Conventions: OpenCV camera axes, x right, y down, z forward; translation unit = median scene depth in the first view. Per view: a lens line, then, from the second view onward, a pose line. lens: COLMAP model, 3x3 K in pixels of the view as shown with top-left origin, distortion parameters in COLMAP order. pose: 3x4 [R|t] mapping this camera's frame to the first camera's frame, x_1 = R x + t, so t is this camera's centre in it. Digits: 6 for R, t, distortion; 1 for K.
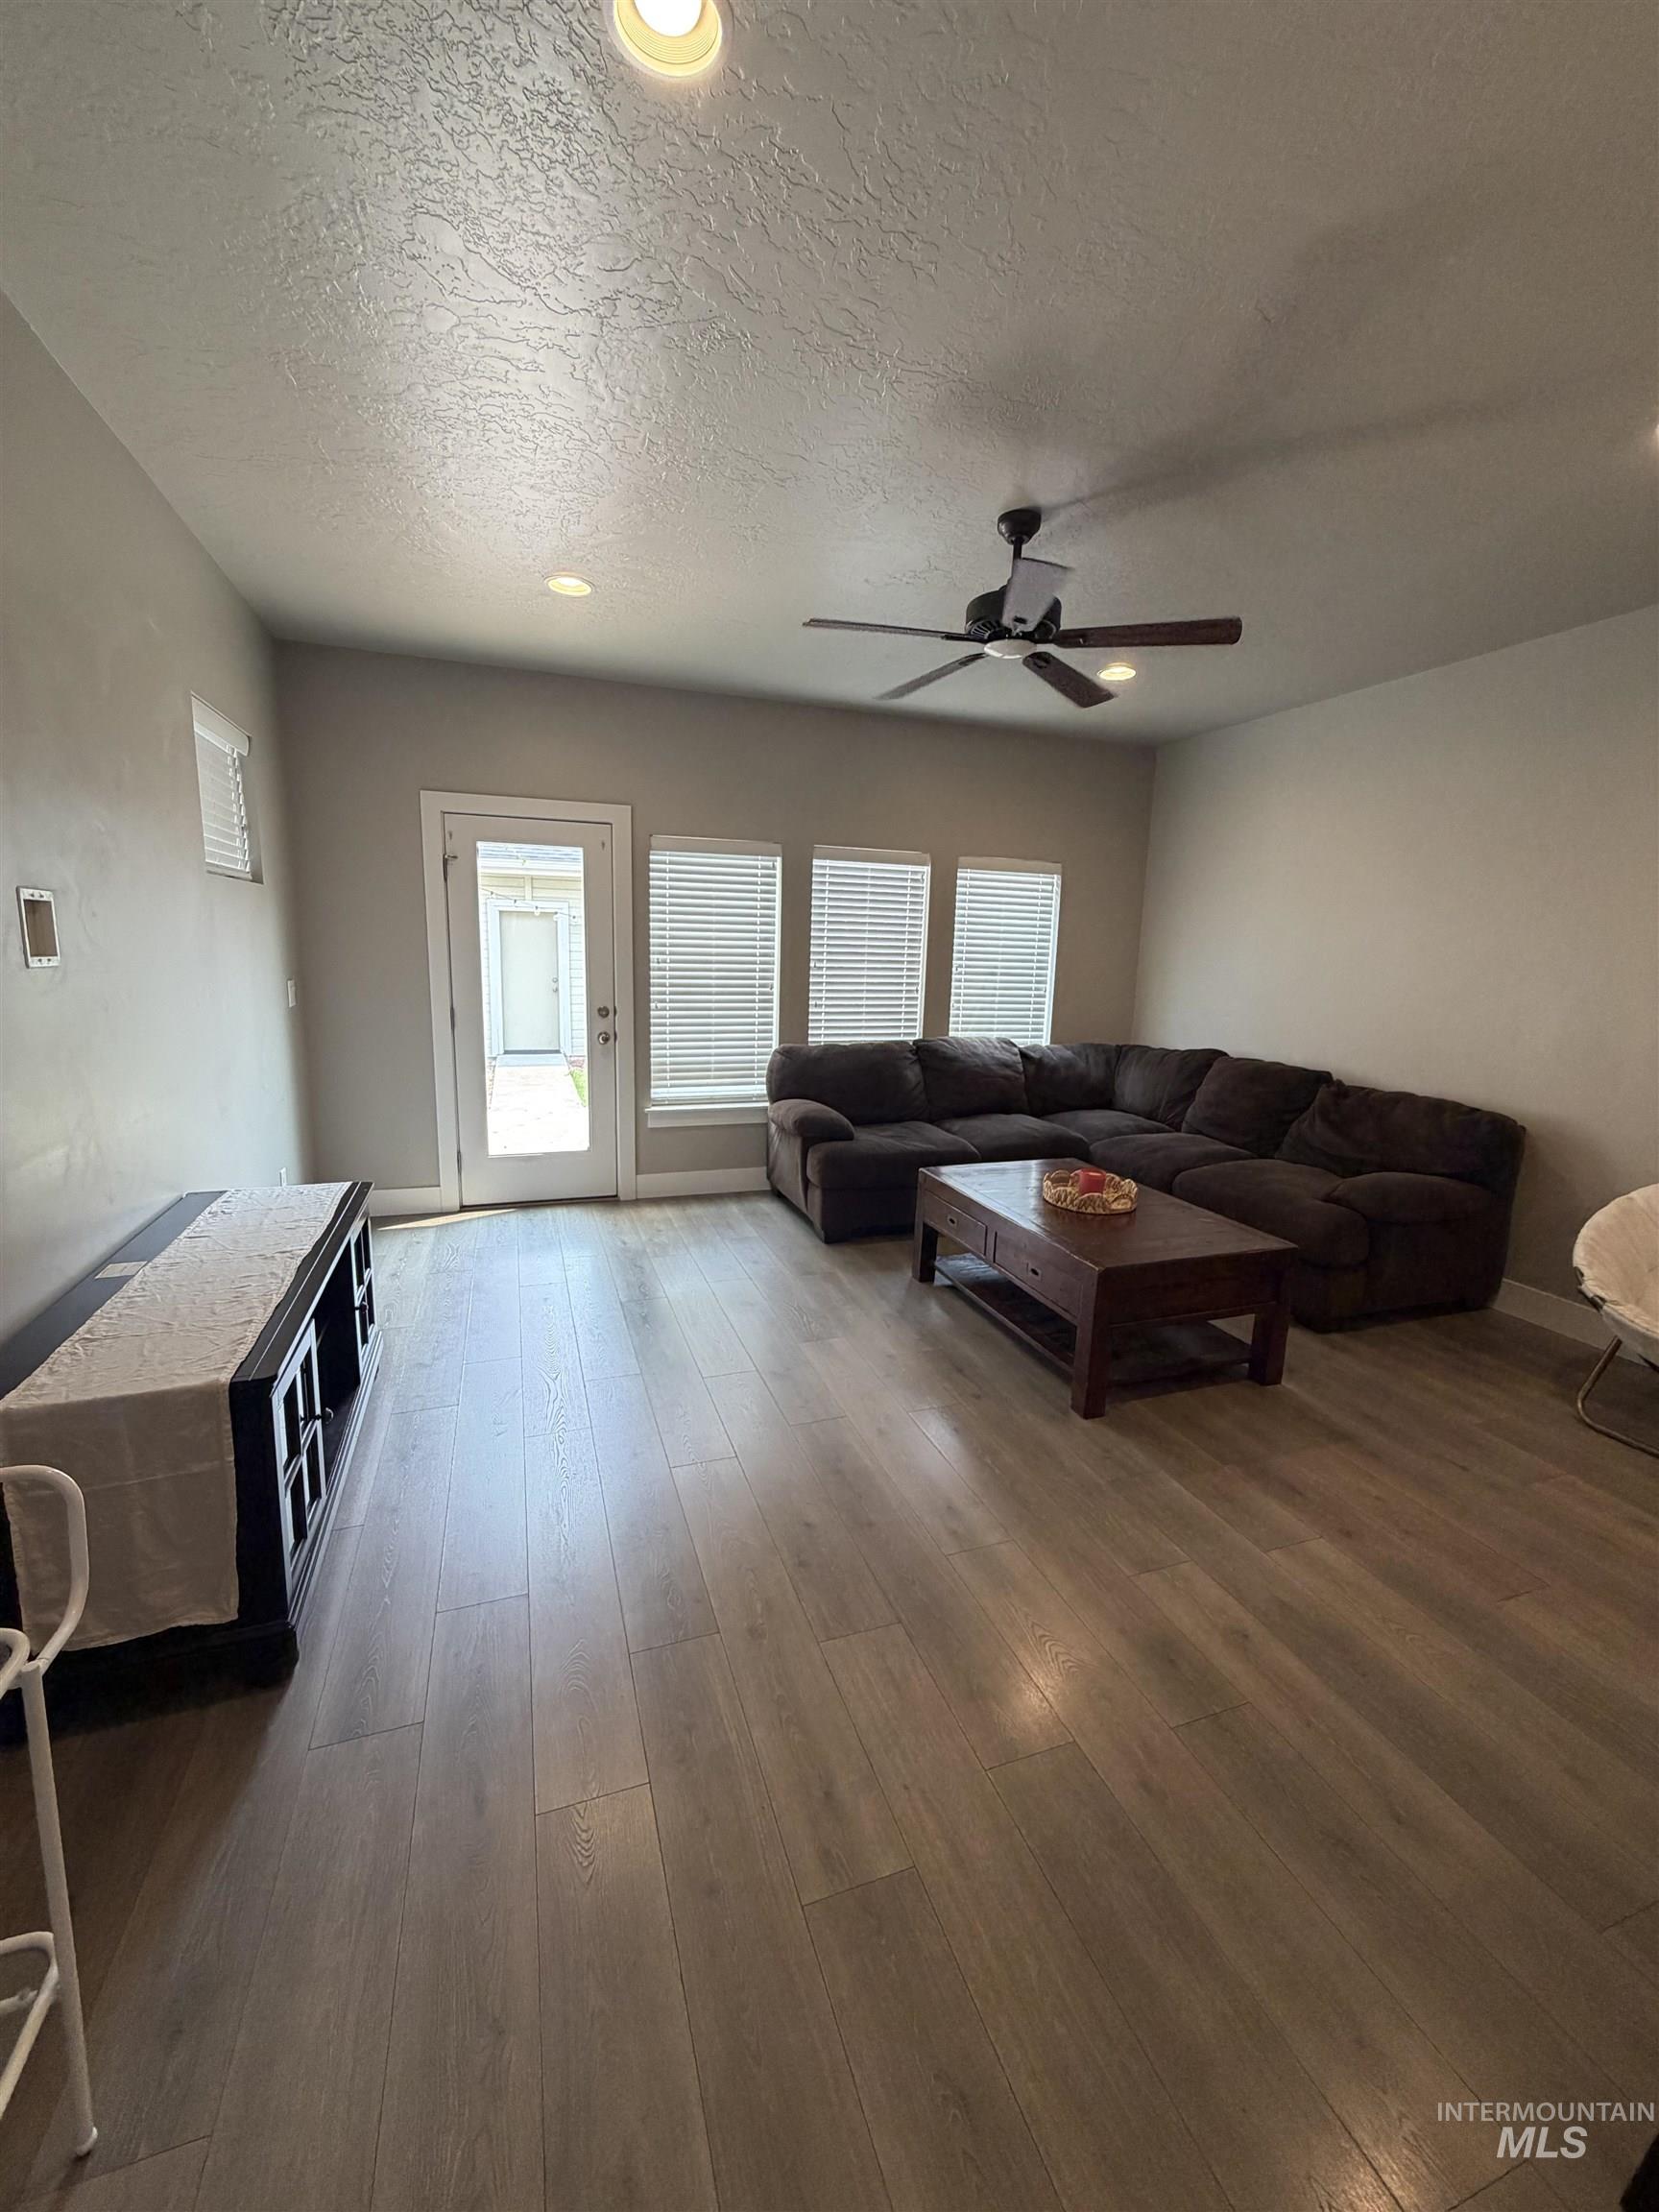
lens RADIAL K [[883.9, 0, 828.9], [0, 883.9, 1099.4], [0, 0, 1]] dist [0.000328, 0.000465]
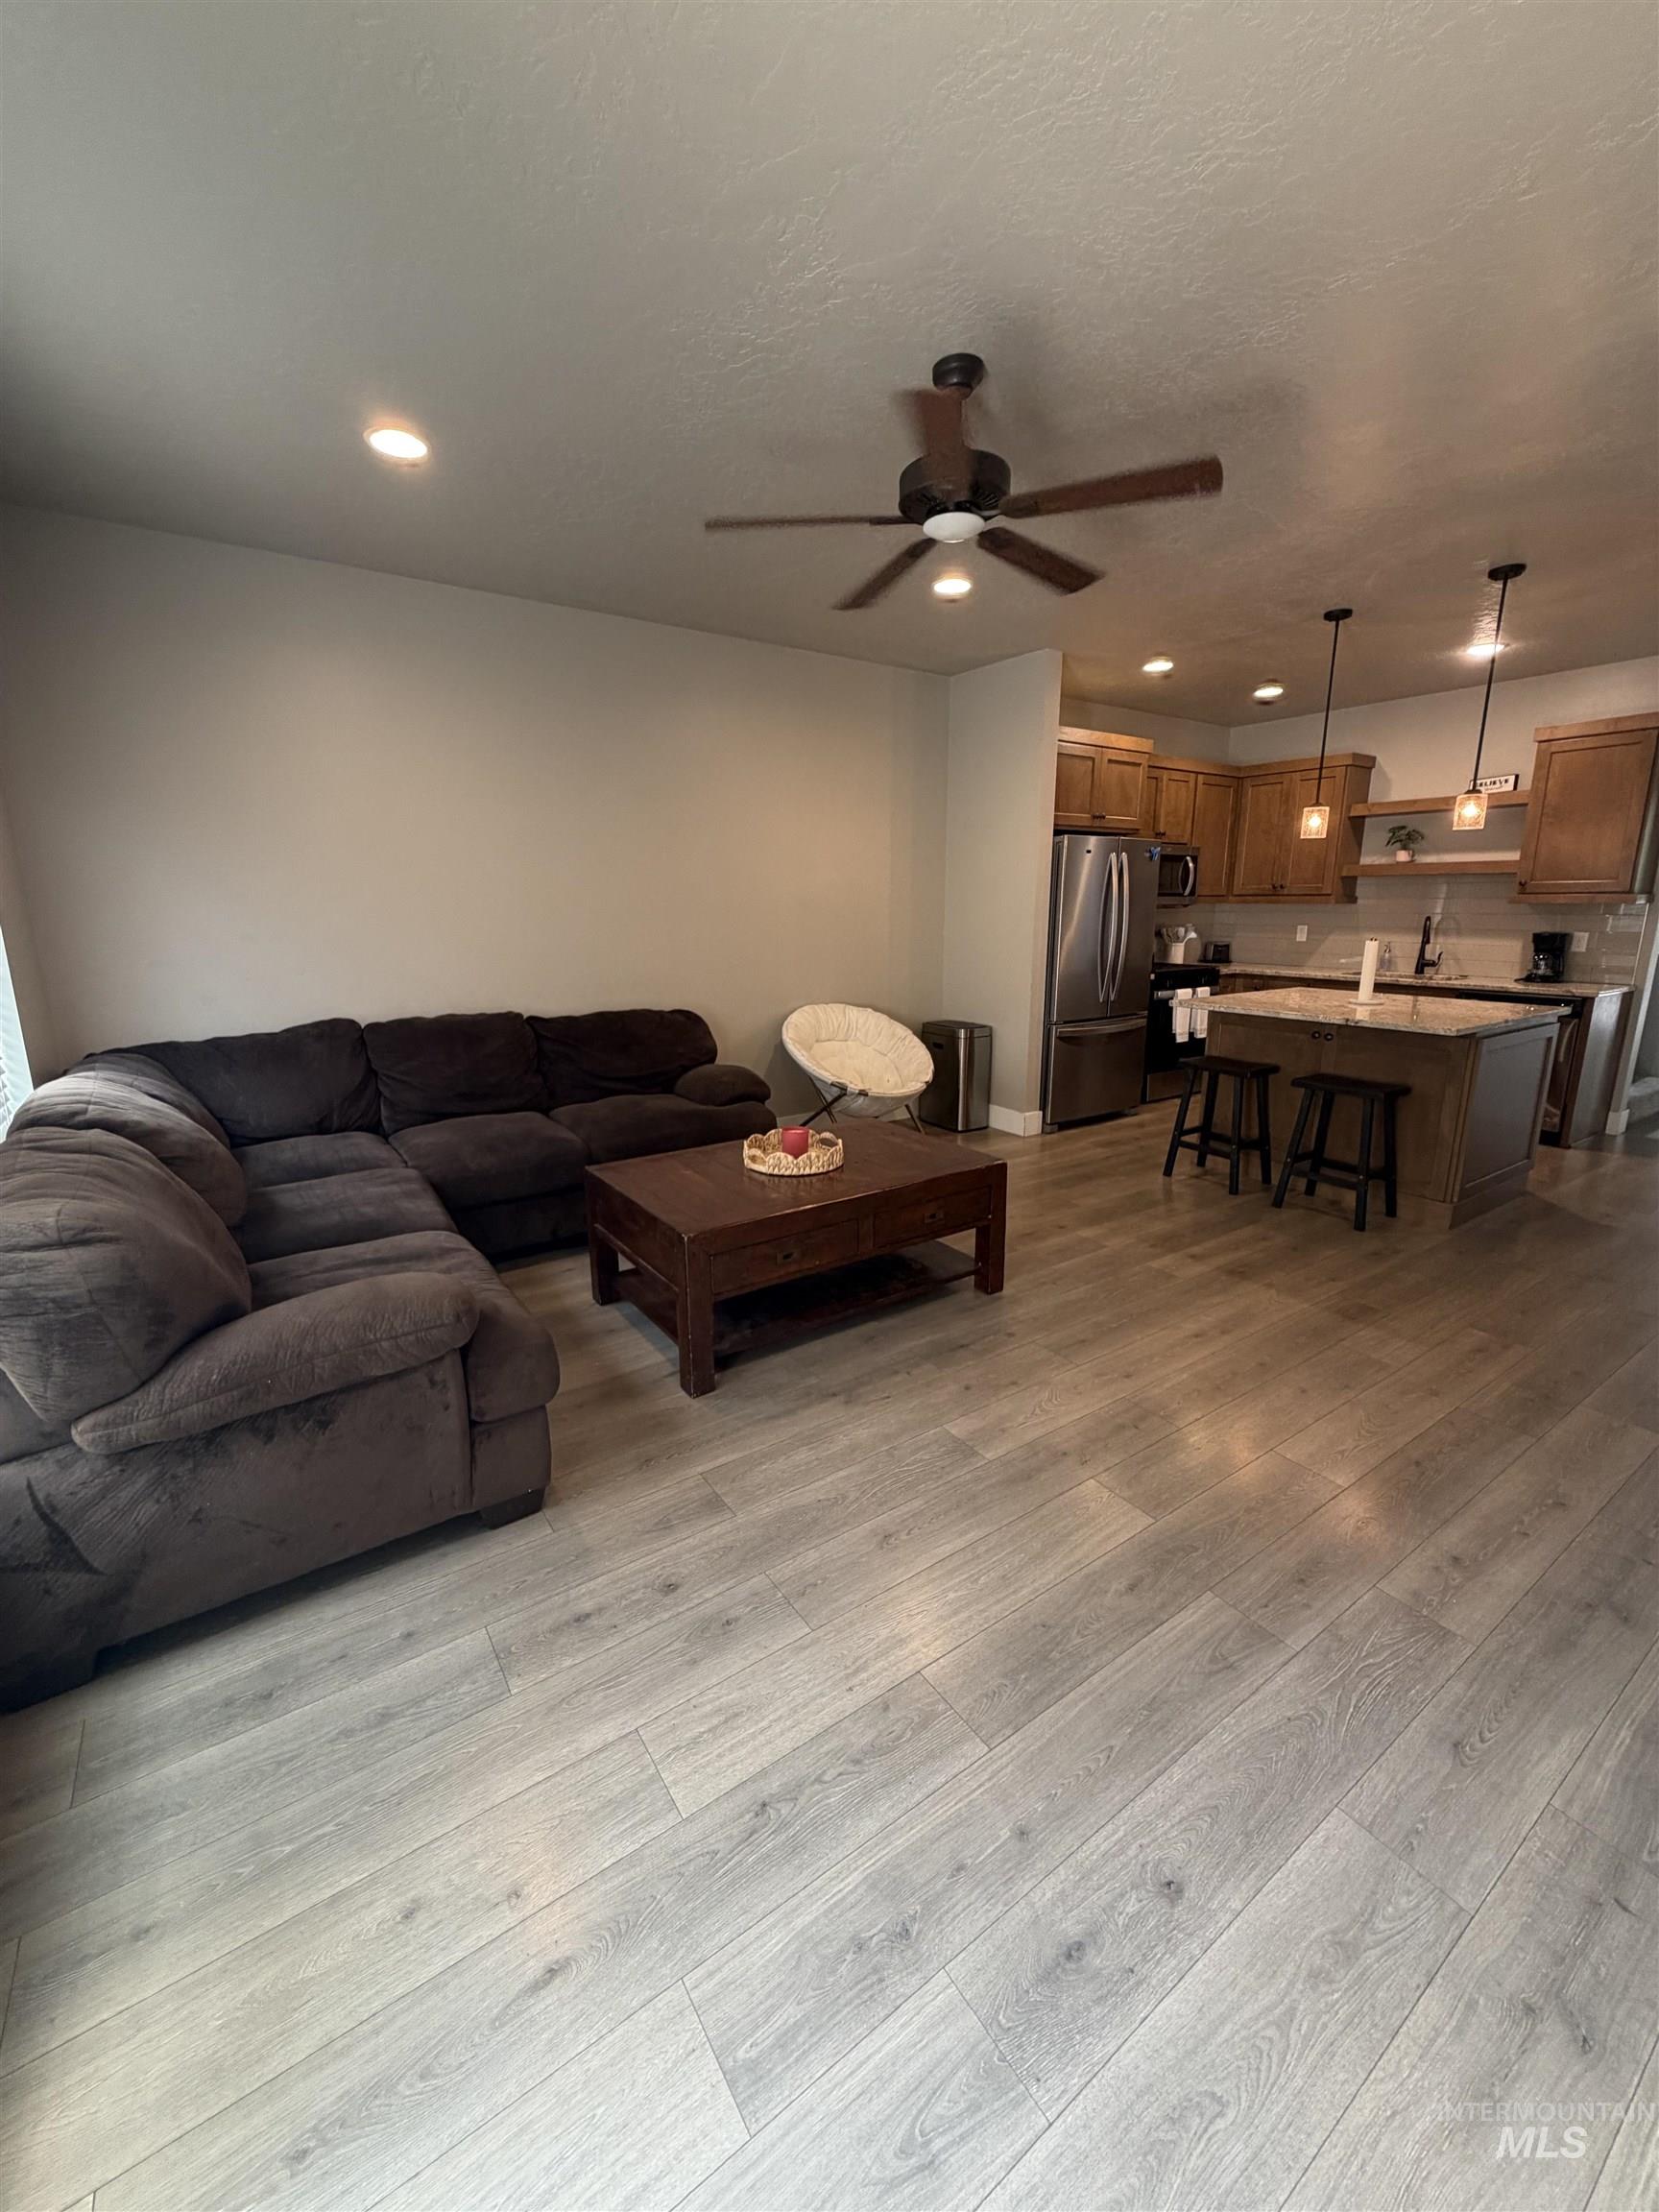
lens RADIAL K [[883.9, 0, 828.9], [0, 883.9, 1099.4], [0, 0, 1]] dist [0.000328, 0.000465]
pose [[-0.255430, -0.239967, 0.936574, -0.936555], [0.162440, 0.944287, 0.286245, -0.341284], [-0.953084, 0.225253, -0.202219, 1.900235]]
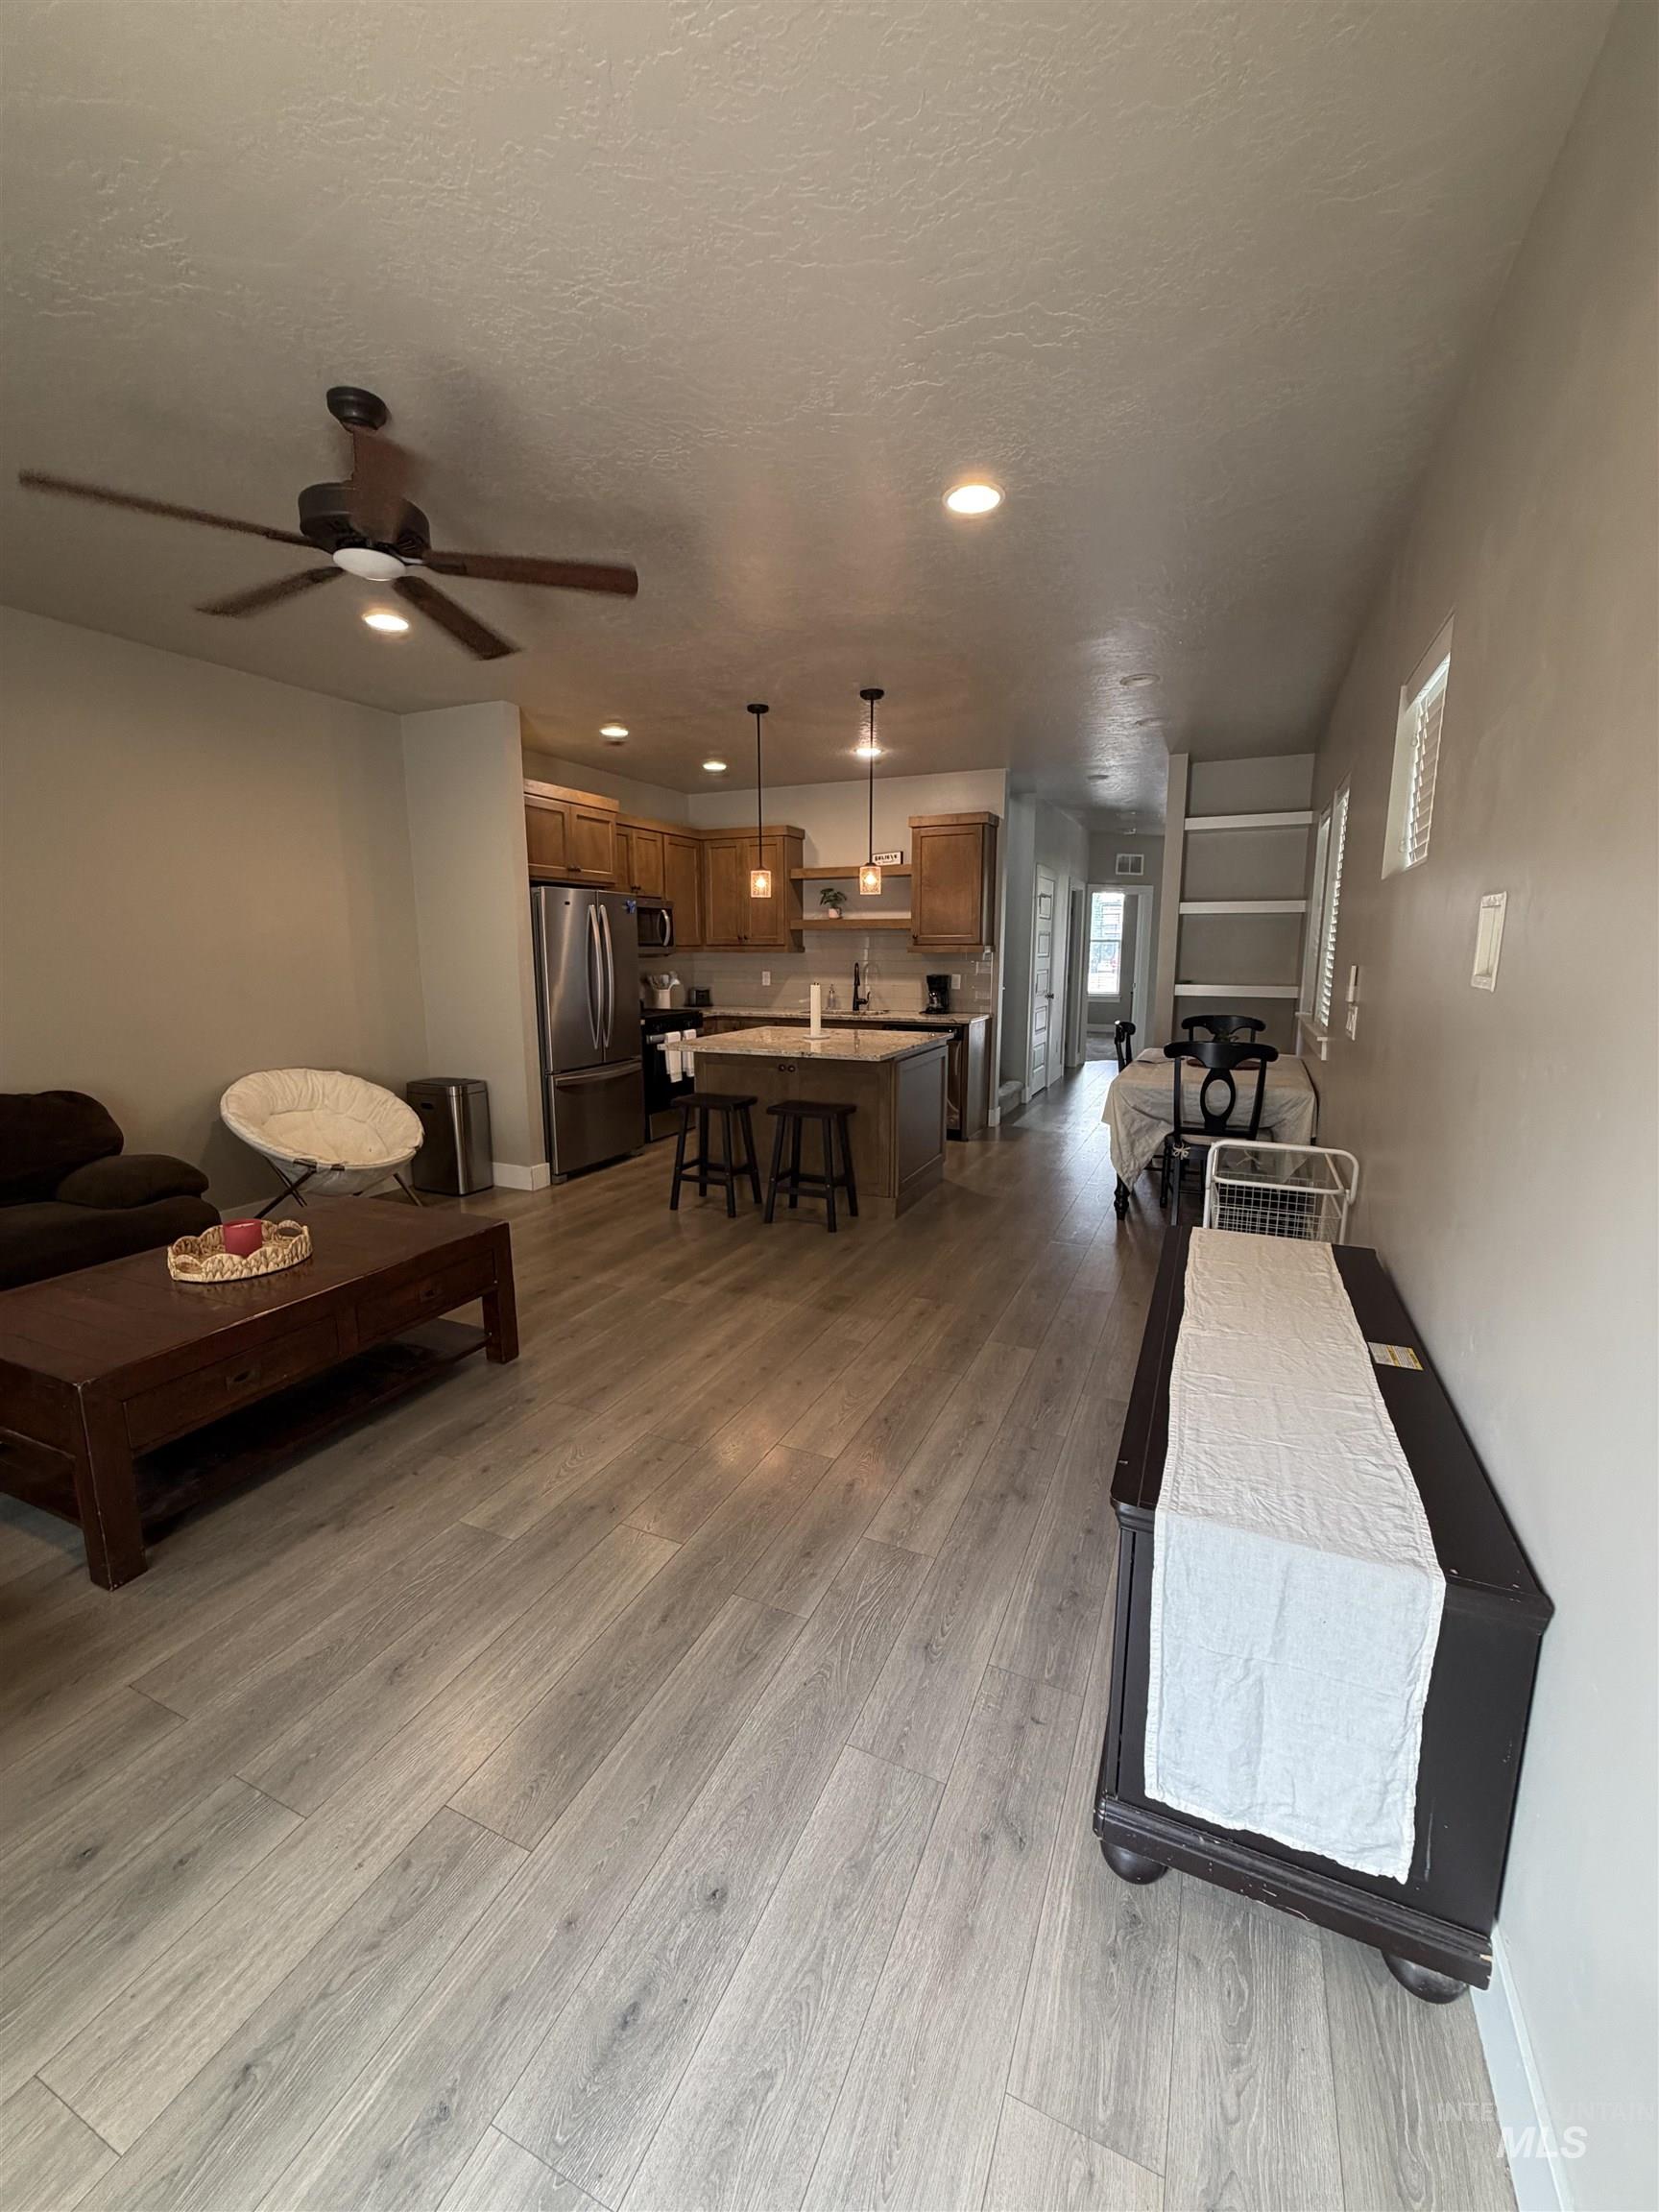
lens RADIAL K [[883.9, 0, 828.9], [0, 883.9, 1099.4], [0, 0, 1]] dist [0.000328, 0.000465]
pose [[-0.718820, -0.145992, 0.679694, -0.964407], [0.101297, 0.945271, 0.310164, -0.346717], [-0.687776, 0.291804, -0.664691, 1.873280]]
